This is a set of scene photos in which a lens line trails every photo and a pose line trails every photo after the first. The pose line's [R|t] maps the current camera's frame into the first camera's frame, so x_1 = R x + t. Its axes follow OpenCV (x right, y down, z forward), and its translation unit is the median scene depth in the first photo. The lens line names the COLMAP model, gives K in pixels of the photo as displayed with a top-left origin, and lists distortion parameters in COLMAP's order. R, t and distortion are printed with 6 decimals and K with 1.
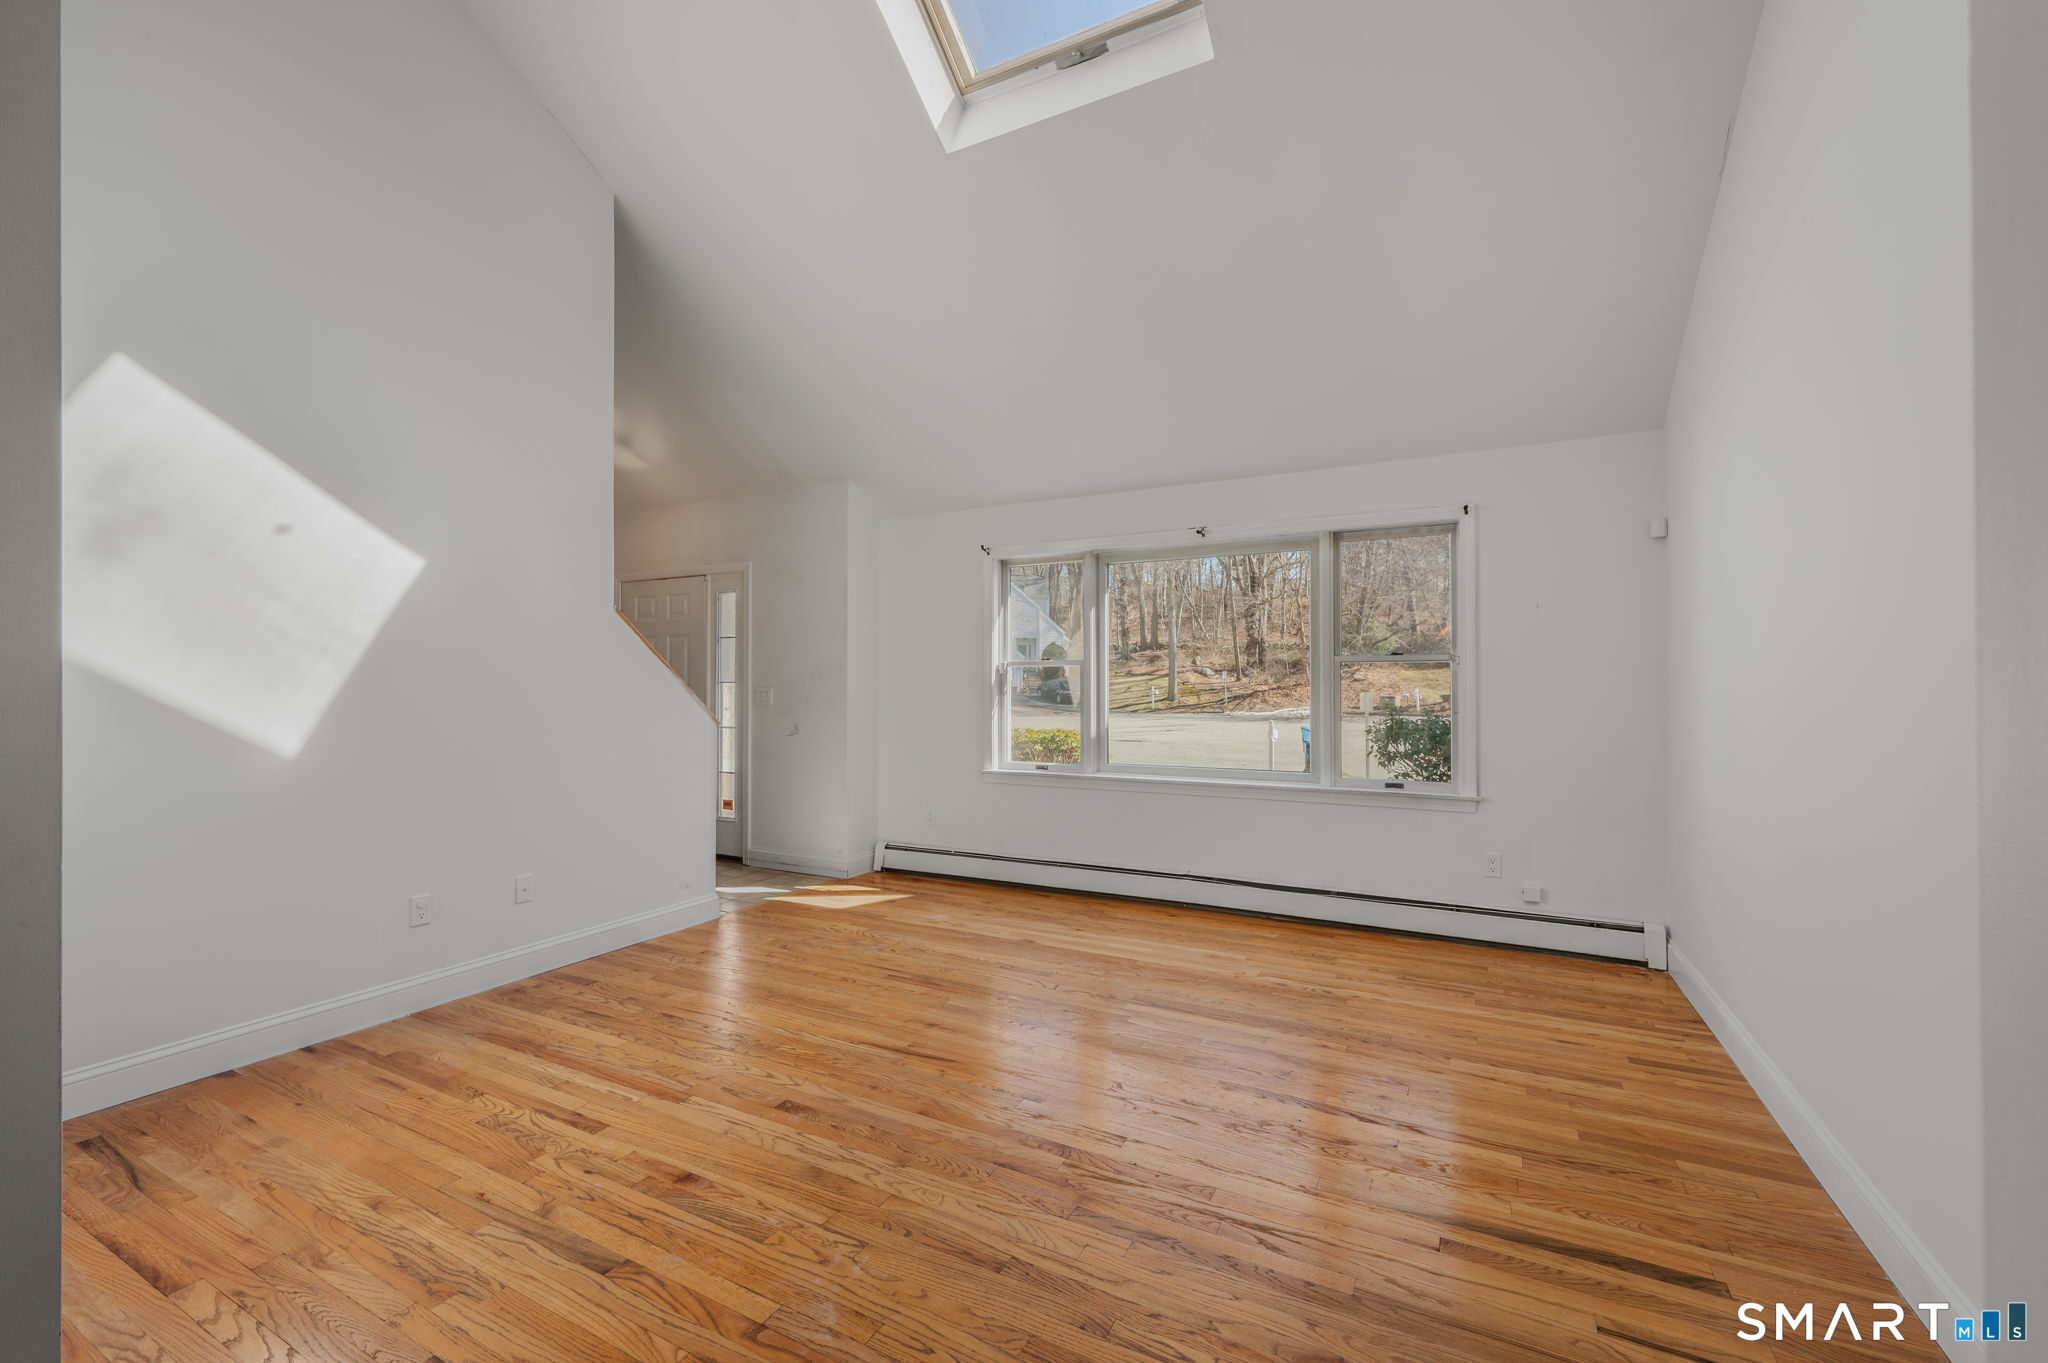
lens RADIAL K [[844.9, 0, 1036.0], [0, 844.9, 683.6], [0, 0, 1]] dist [0.008106, -0.000068]
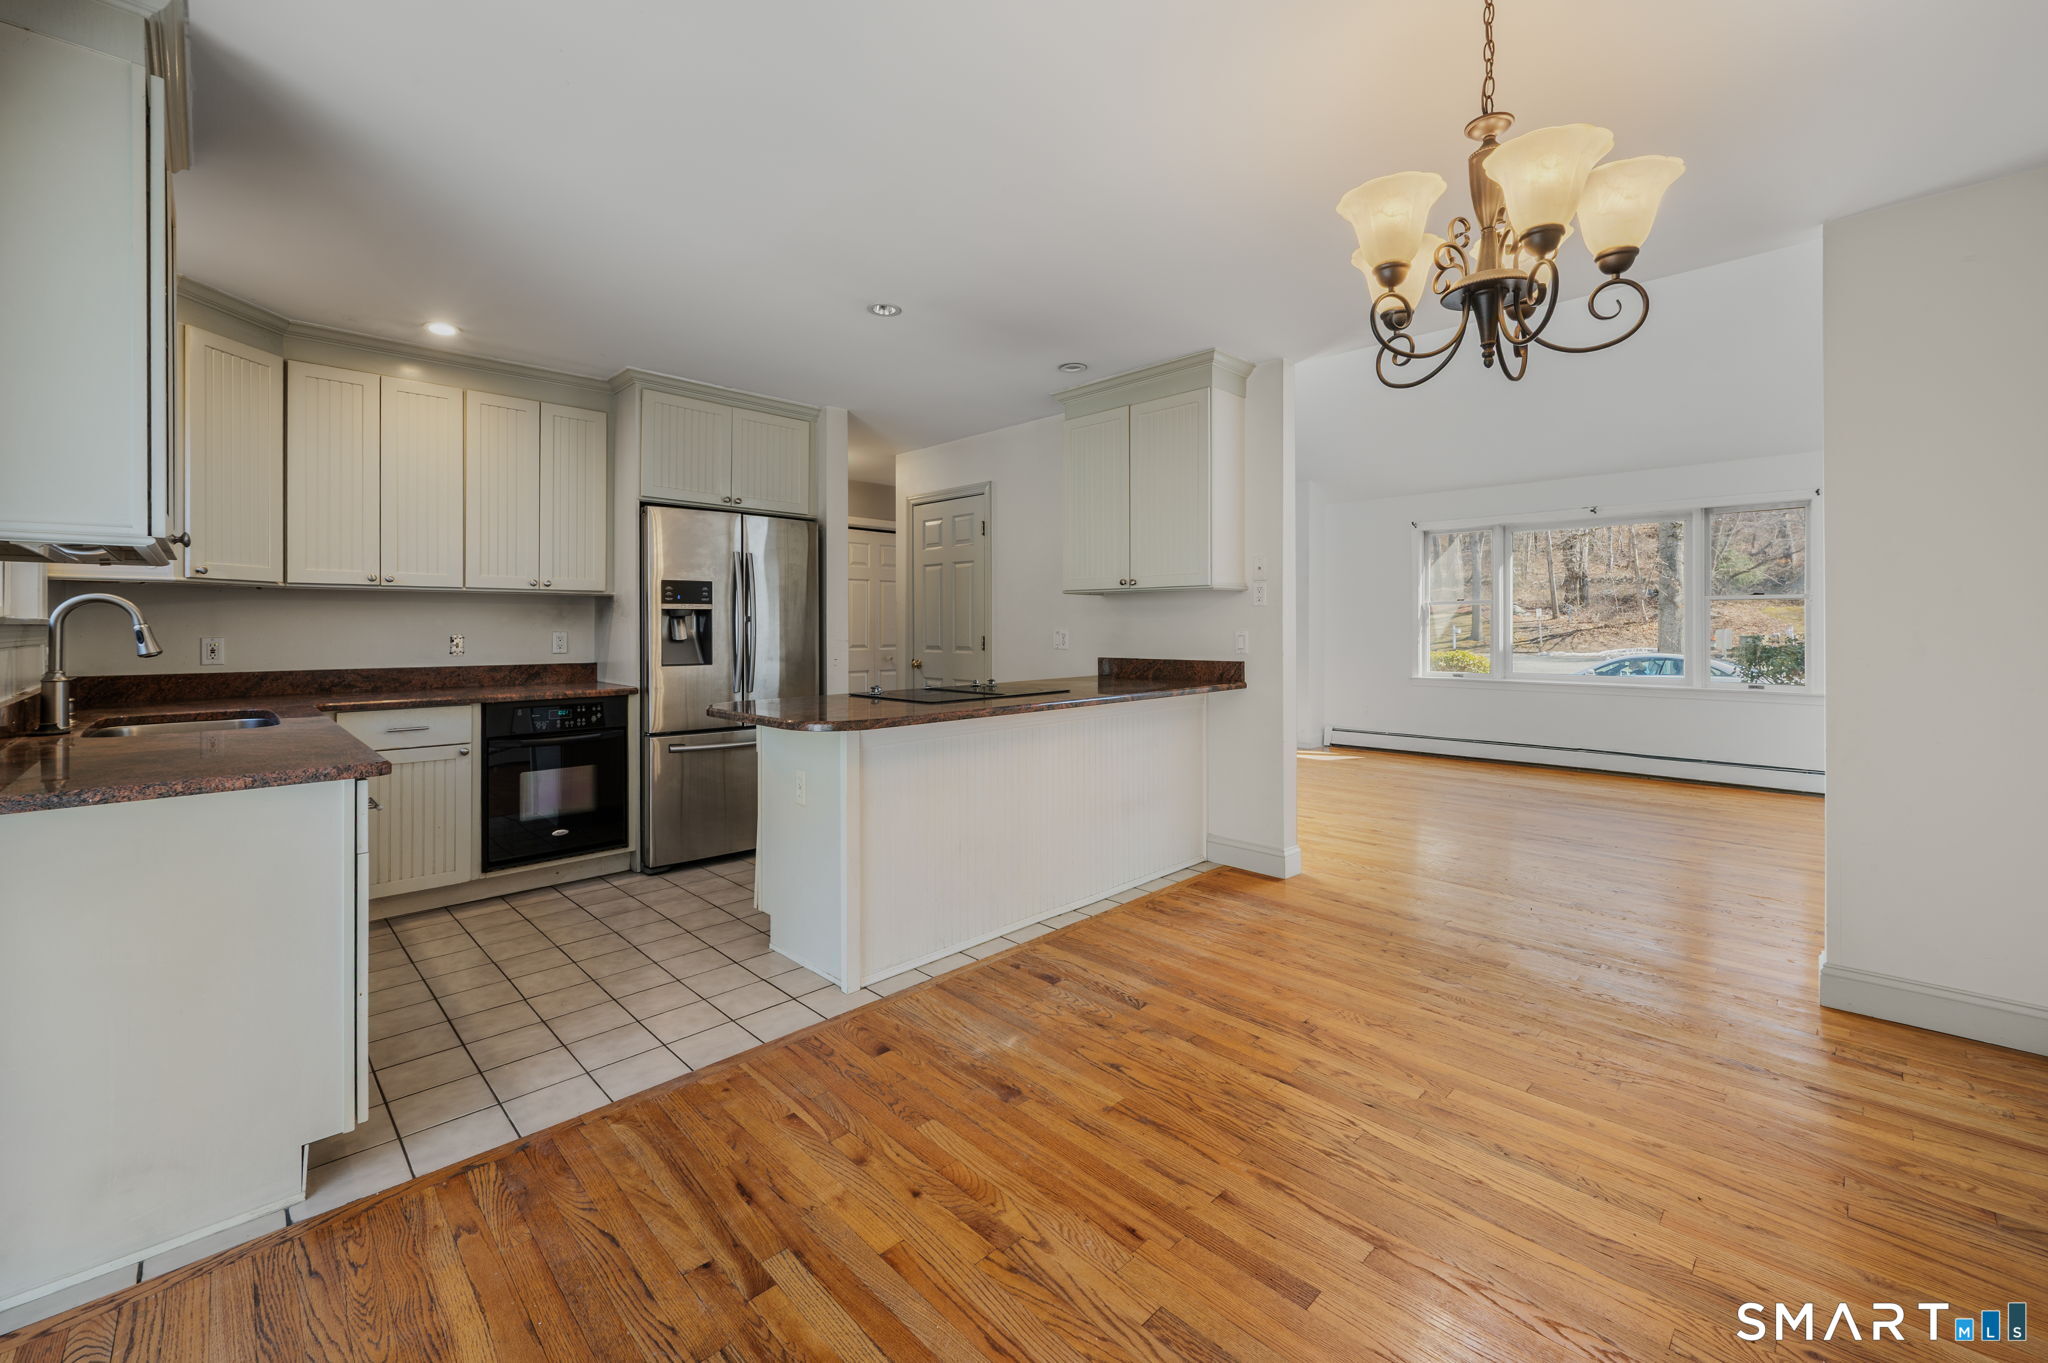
lens RADIAL K [[844.9, 0, 1042.3], [0, 844.9, 625.5], [0, 0, 1]] dist [0.008106, -0.000068]
pose [[0.954946, 0.000161, -0.296779, -0.291581], [0.000823, 0.999995, 0.003189, 0.011649], [0.296778, -0.003290, 0.954941, -0.702629]]
